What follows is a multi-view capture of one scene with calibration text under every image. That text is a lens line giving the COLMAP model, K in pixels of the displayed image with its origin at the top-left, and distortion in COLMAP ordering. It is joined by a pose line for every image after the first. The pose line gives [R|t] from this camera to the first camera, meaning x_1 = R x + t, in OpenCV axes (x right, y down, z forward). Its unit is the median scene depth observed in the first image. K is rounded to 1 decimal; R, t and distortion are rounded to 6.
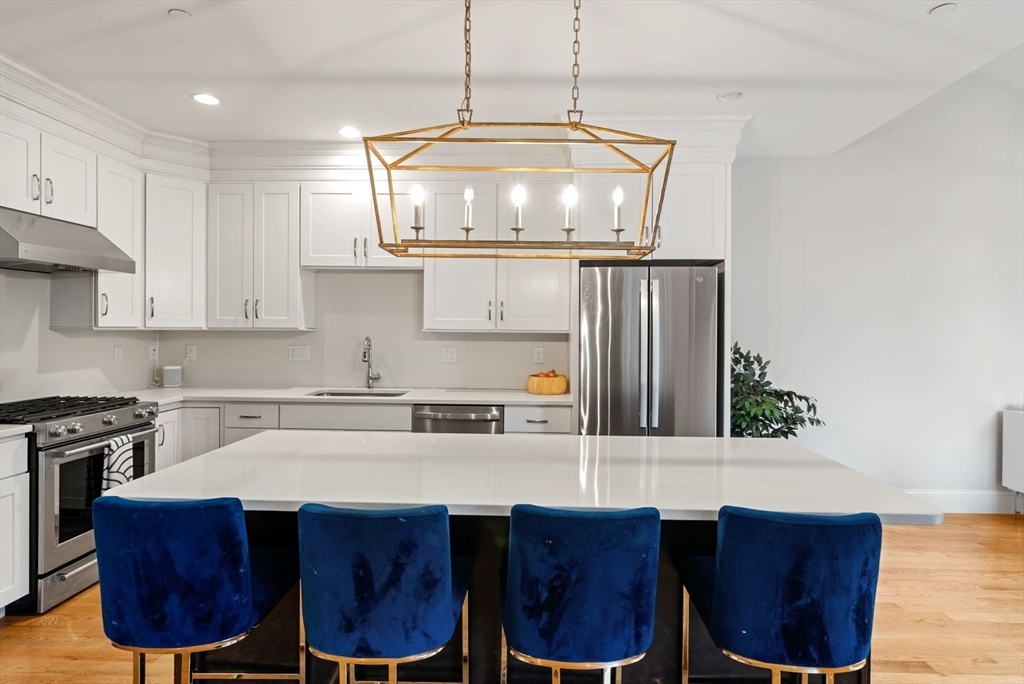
lens RADIAL K [[535.4, 0, 511.2], [0, 535.4, 334.9], [0, 0, 1]] dist [0.007776, 0.000282]
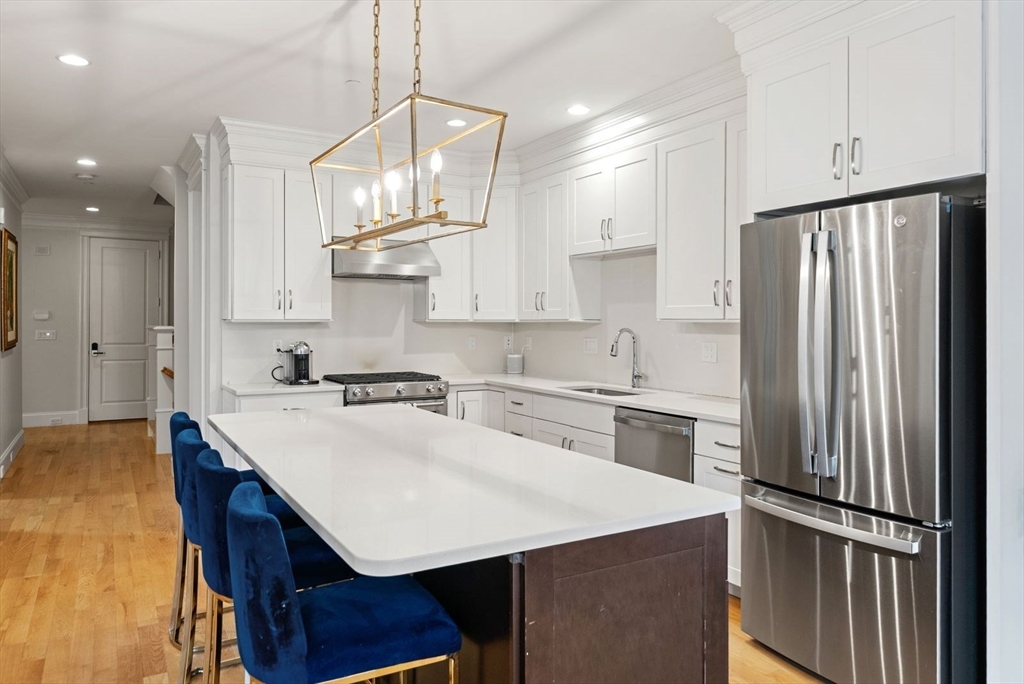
lens RADIAL K [[671.8, 0, 512.2], [0, 671.8, 340.2], [0, 0, 1]] dist [-0.001009, -0.000080]
pose [[0.553758, 0.018048, -0.832482, 0.578305], [-0.009398, 0.999837, 0.015425, 0.007126], [0.832624, -0.000718, 0.553838, 0.238597]]
